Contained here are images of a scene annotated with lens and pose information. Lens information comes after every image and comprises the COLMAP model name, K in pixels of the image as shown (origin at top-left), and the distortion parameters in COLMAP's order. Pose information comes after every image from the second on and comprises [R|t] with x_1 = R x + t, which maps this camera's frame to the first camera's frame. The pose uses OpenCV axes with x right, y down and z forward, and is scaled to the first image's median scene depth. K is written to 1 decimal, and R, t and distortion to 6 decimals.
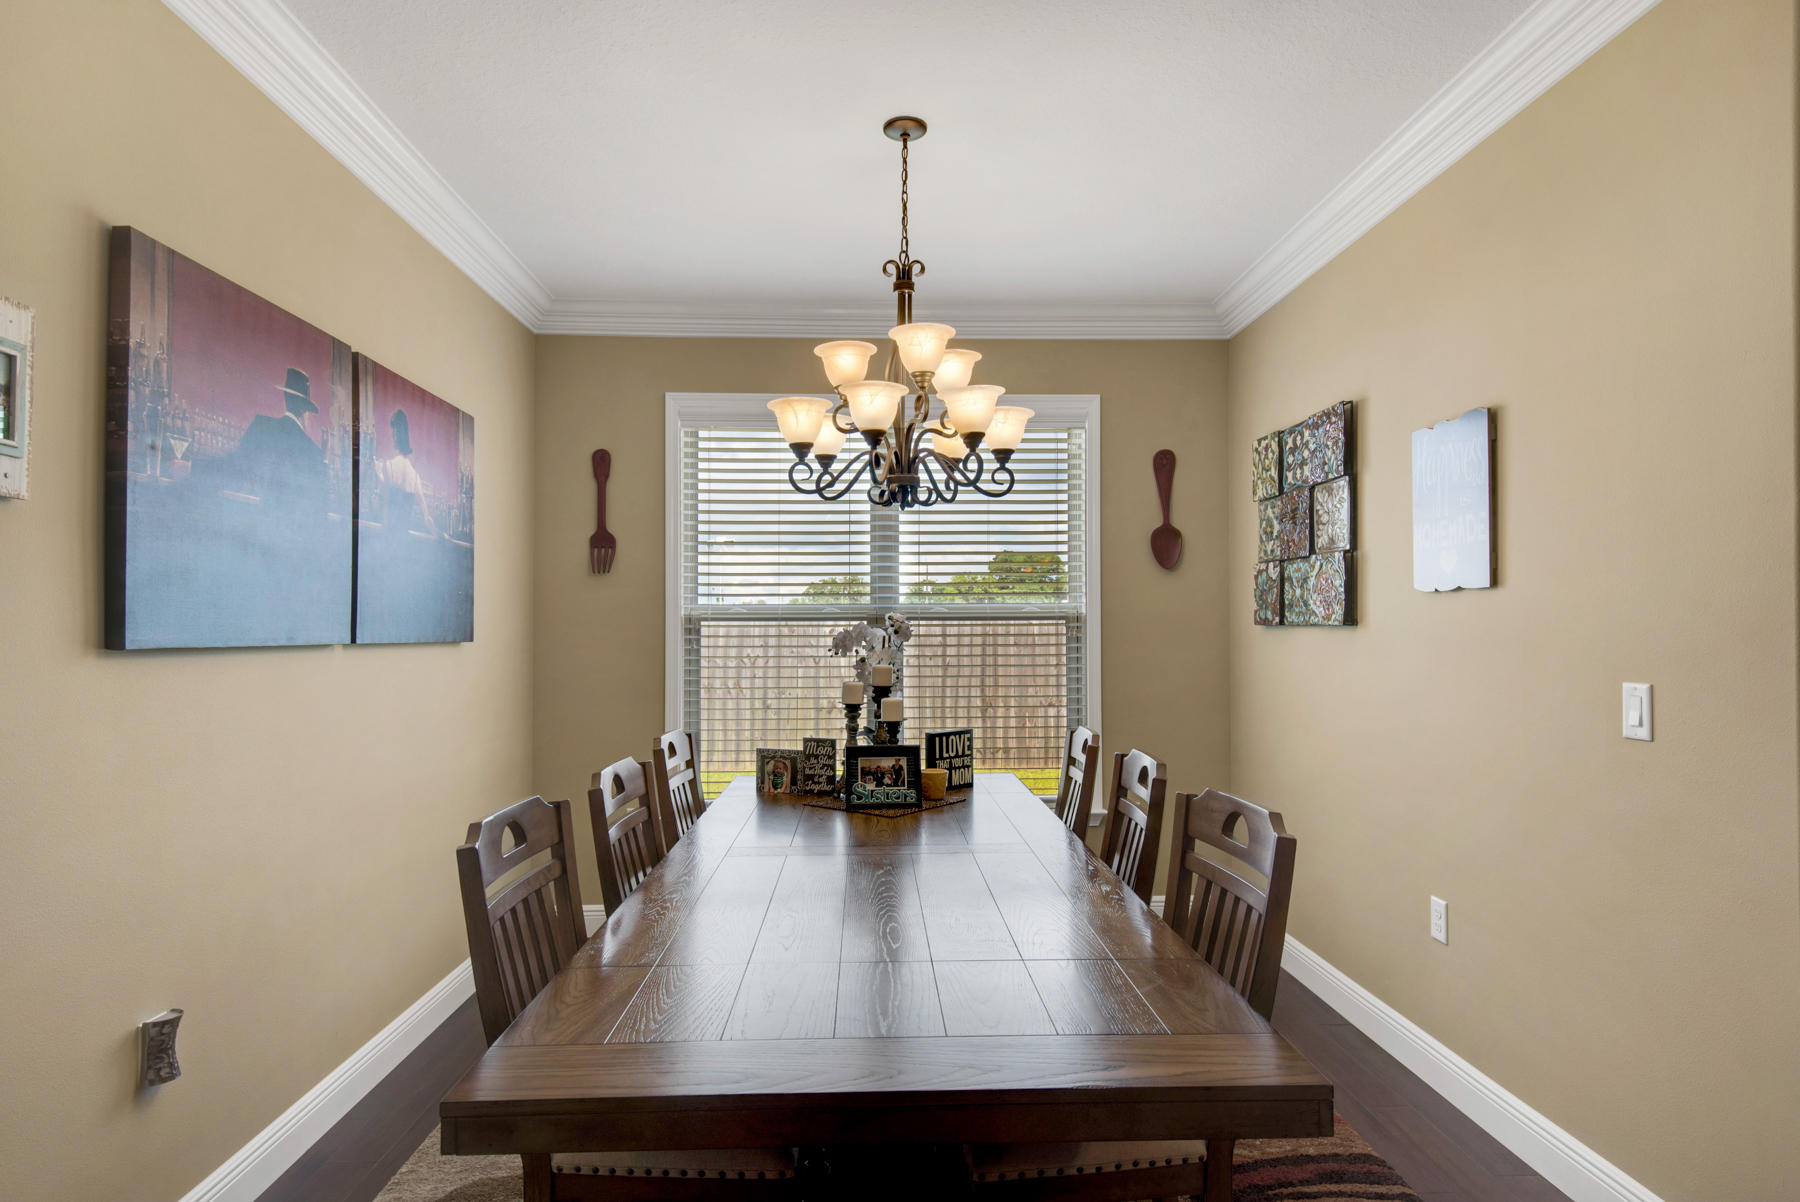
lens RADIAL K [[993.6, 0, 900.0], [0, 993.6, 601.0], [0, 0, 1]] dist [0.019714, 0.000038]
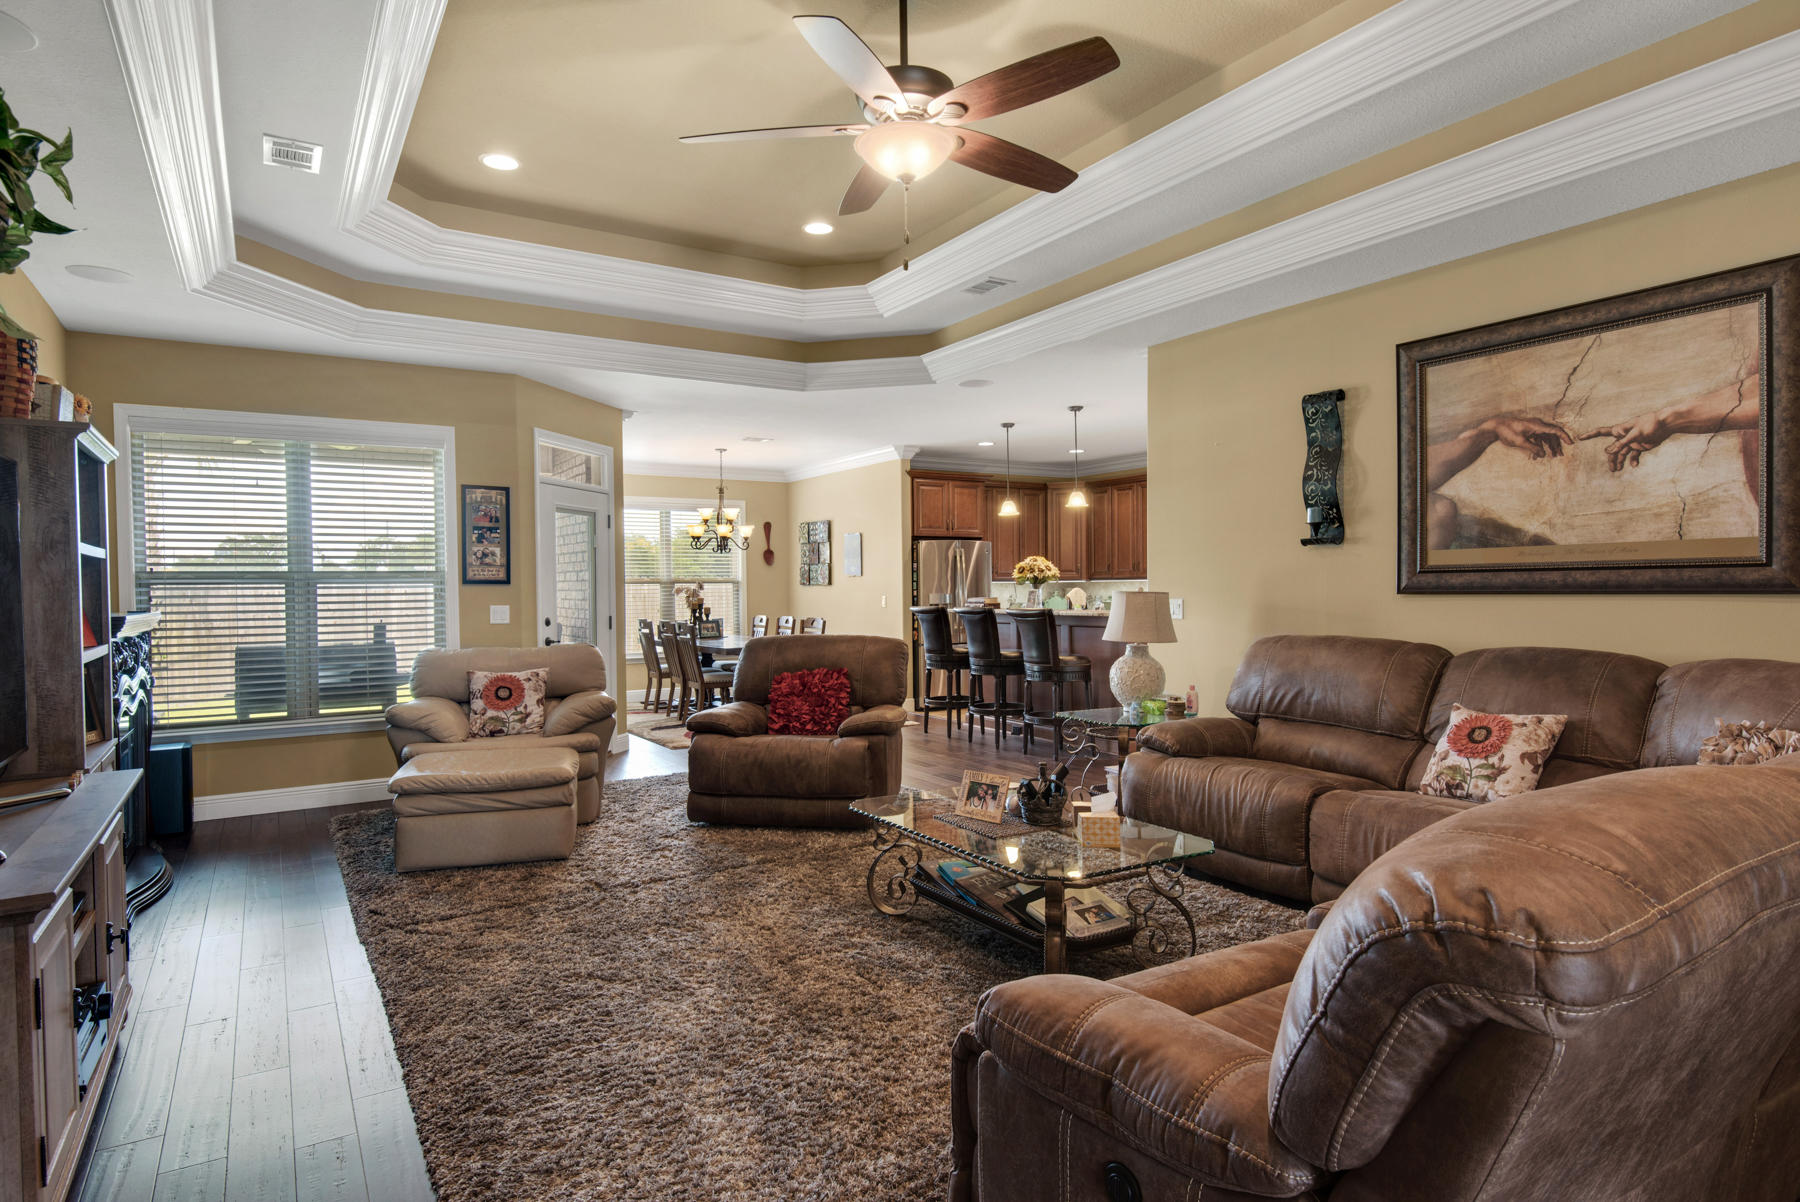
lens RADIAL K [[992.3, 0, 900.0], [0, 992.3, 601.0], [0, 0, 1]] dist [-0.001846, -0.000169]
pose [[0.870842, -0.010201, 0.491457, -1.002812], [-0.011240, 0.999110, 0.040654, -0.061286], [-0.491435, -0.040928, 0.869952, -2.065866]]
